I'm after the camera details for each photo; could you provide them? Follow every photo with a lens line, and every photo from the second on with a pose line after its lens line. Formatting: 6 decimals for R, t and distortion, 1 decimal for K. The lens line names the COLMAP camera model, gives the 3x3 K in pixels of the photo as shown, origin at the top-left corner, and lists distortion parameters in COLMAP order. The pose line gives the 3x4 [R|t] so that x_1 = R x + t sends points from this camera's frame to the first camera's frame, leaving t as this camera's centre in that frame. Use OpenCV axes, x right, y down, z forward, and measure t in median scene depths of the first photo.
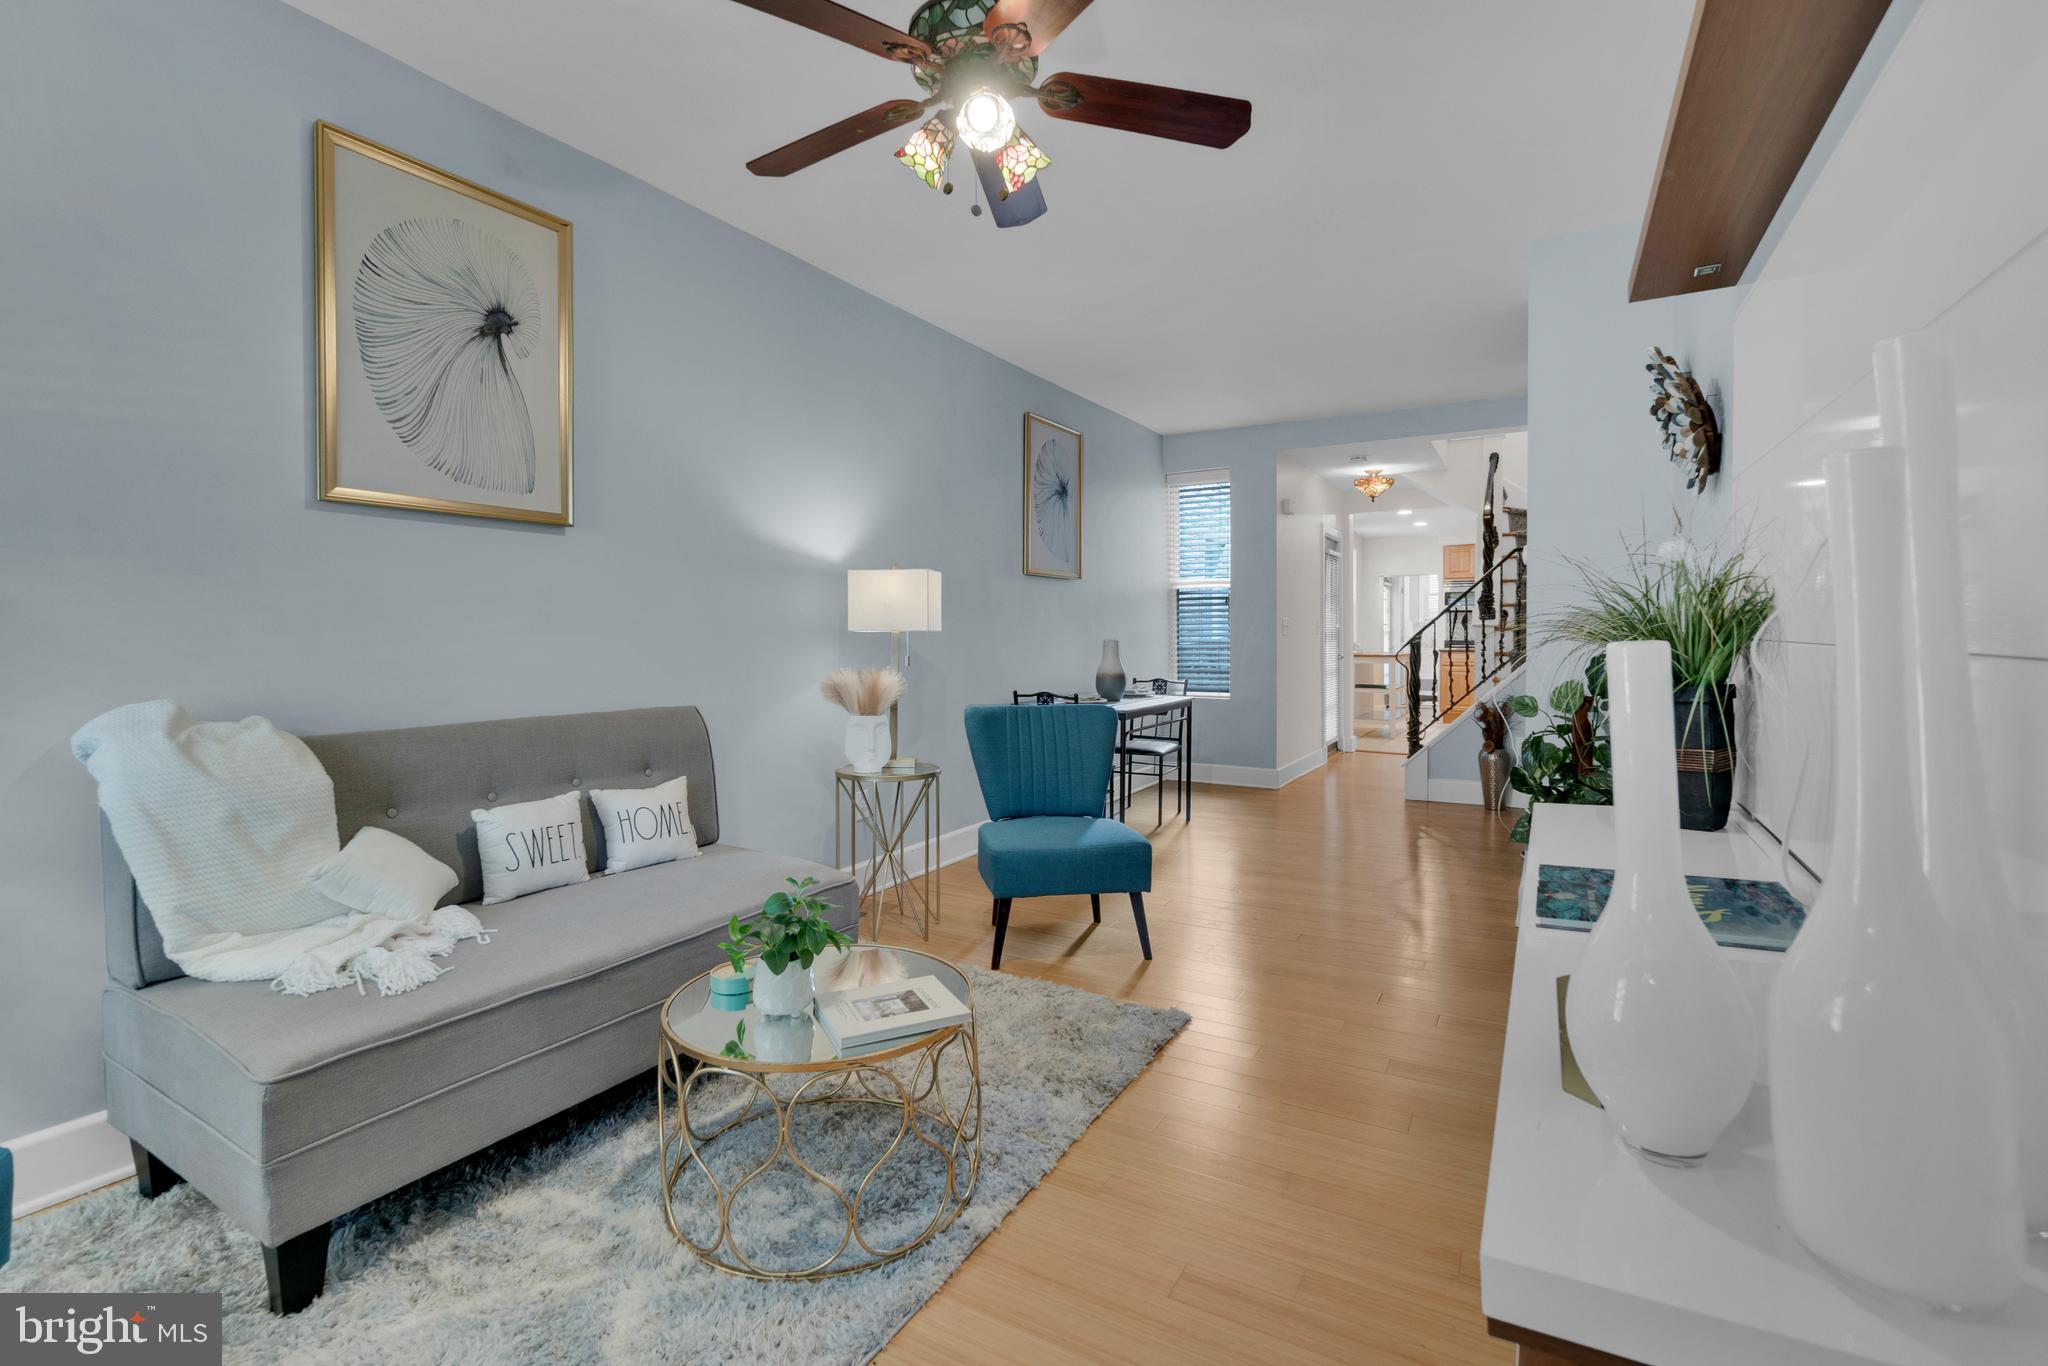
lens RADIAL K [[922.0, 0, 1013.1], [0, 922.0, 635.6], [0, 0, 1]] dist [0.000630, -0.000160]
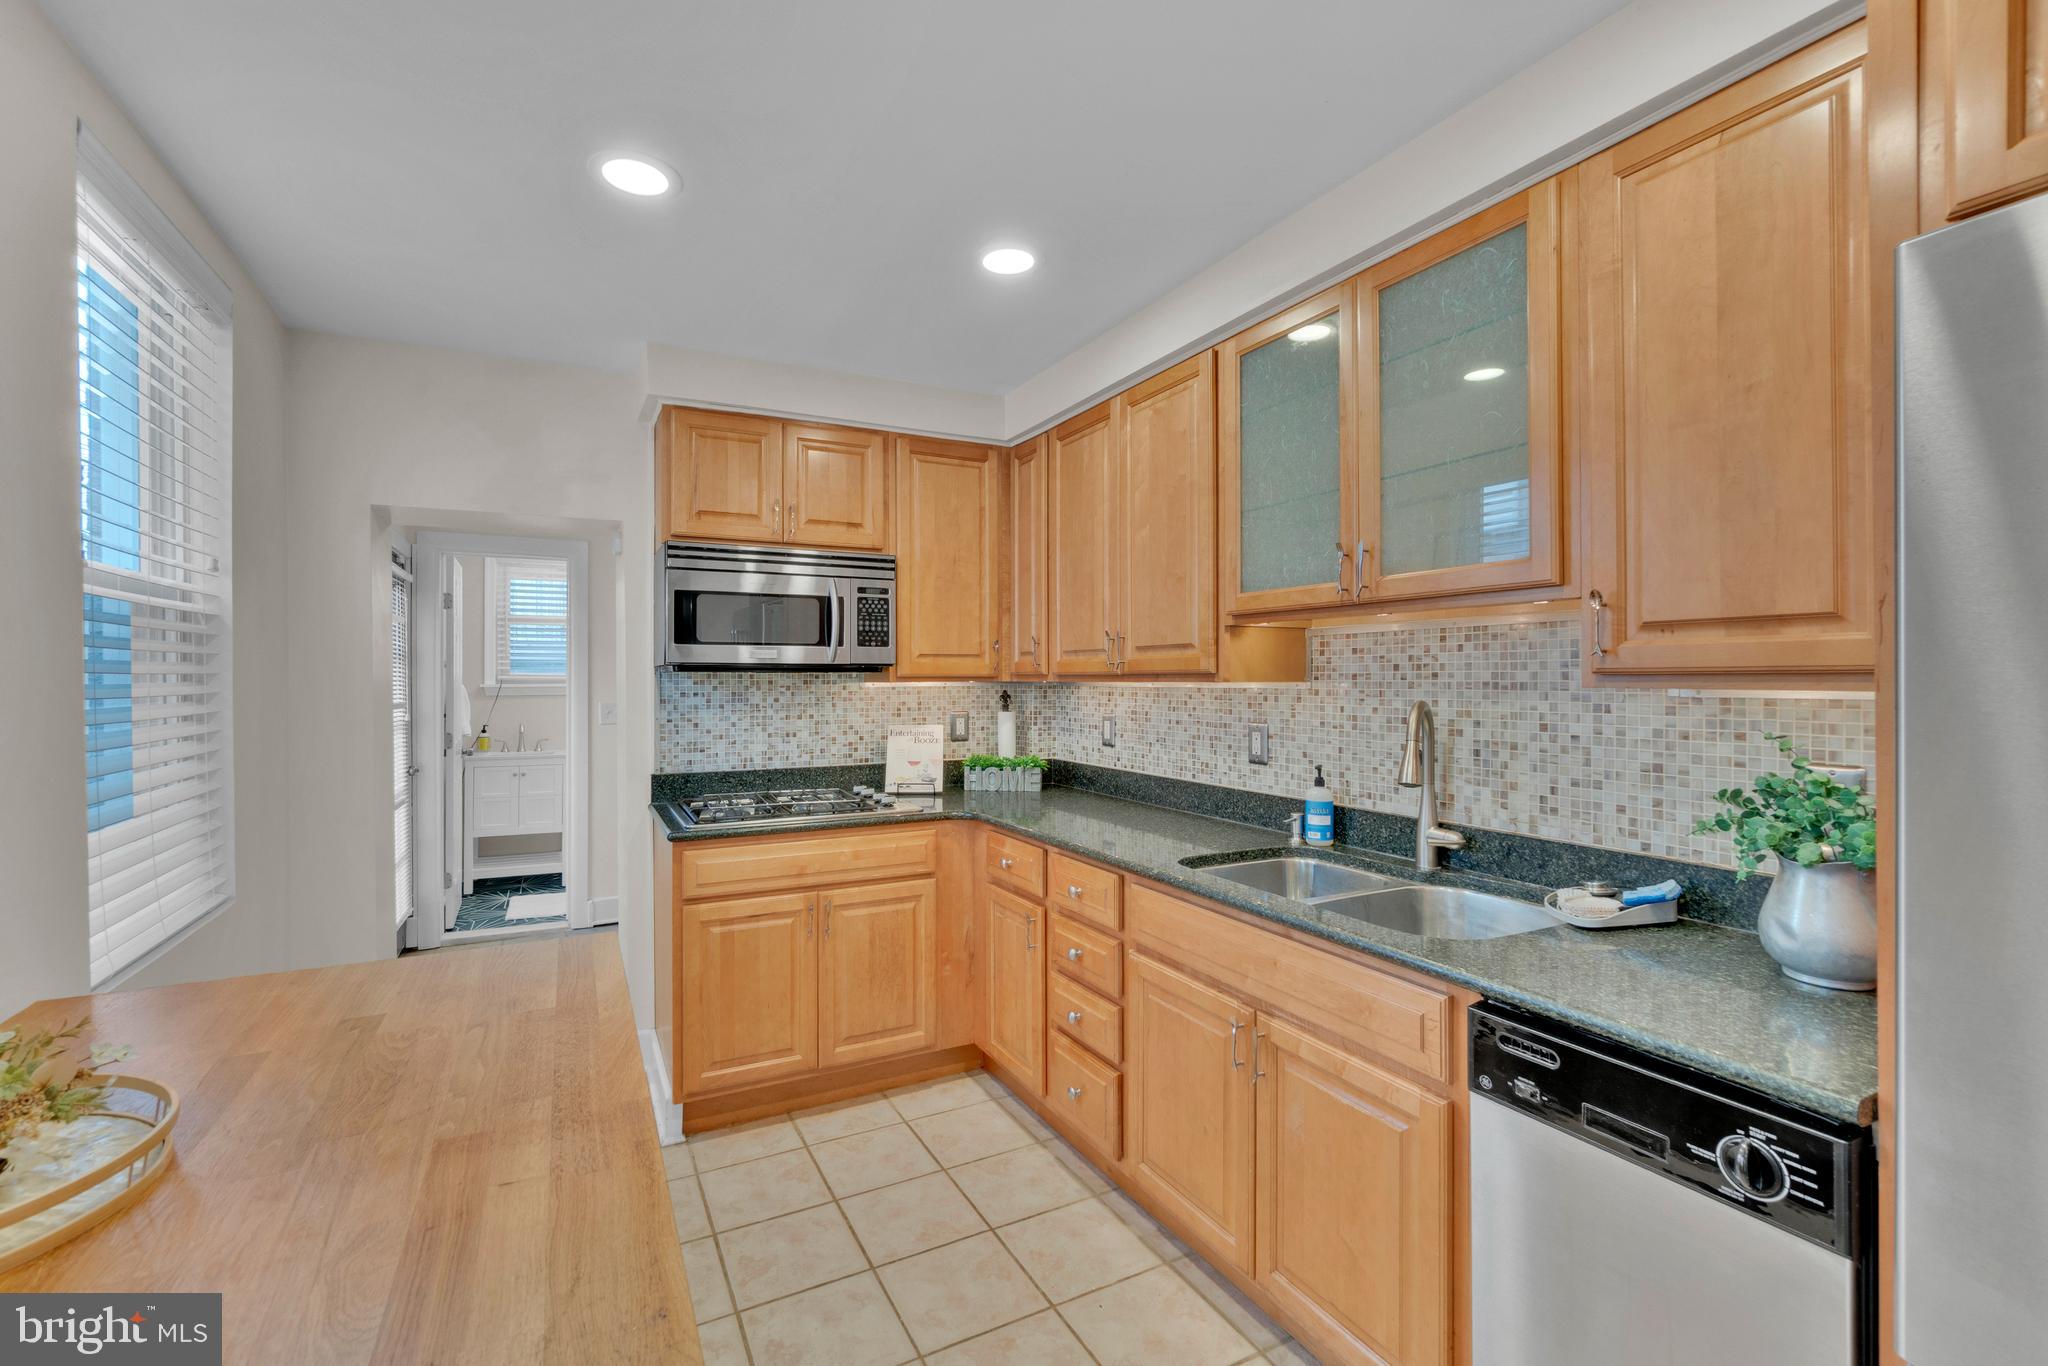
lens RADIAL K [[894.2, 0, 1018.9], [0, 894.2, 678.7], [0, 0, 1]] dist [-0.002422, -0.000692]
pose [[0.533591, 0.004083, 0.845733, 0.721049], [-0.001155, 0.999991, -0.004099, -0.050575], [-0.845742, 0.001211, 0.533591, 1.816580]]
